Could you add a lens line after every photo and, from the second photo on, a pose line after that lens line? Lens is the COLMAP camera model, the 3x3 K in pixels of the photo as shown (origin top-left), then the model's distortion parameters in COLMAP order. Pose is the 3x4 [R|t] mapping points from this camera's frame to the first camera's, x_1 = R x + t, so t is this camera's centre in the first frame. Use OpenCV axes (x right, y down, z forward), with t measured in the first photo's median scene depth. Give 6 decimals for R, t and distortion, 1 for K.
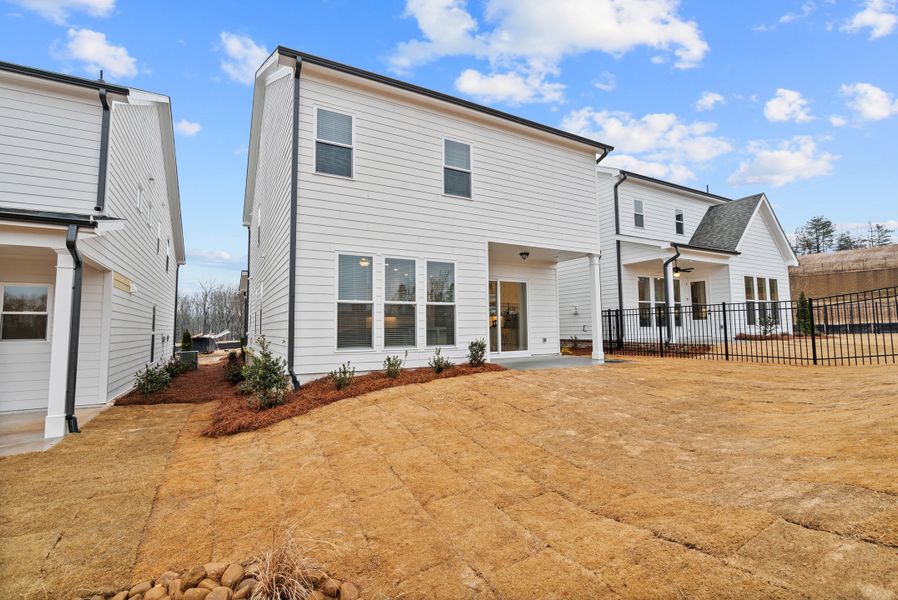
lens RADIAL K [[409.6, 0, 453.3], [0, 409.6, 299.4], [0, 0, 1]] dist [-0.004179, -0.000071]
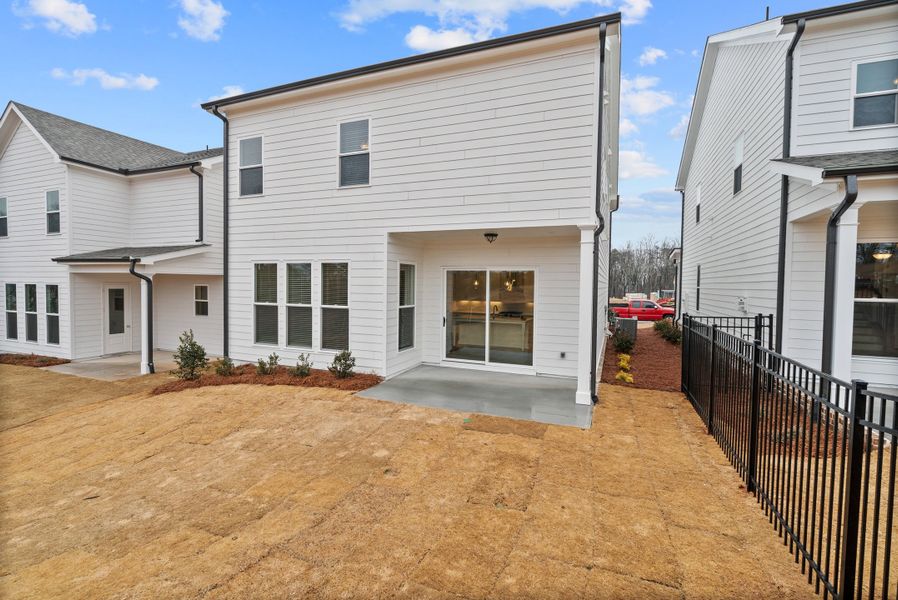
lens RADIAL K [[409.6, 0, 449.1], [0, 409.6, 299.2], [0, 0, 1]] dist [-0.004179, -0.000071]
pose [[0.619183, 0.053343, -0.783433, 0.864381], [0.035378, 0.994782, 0.095695, -0.087265], [0.784450, -0.086969, 0.614064, 0.612096]]
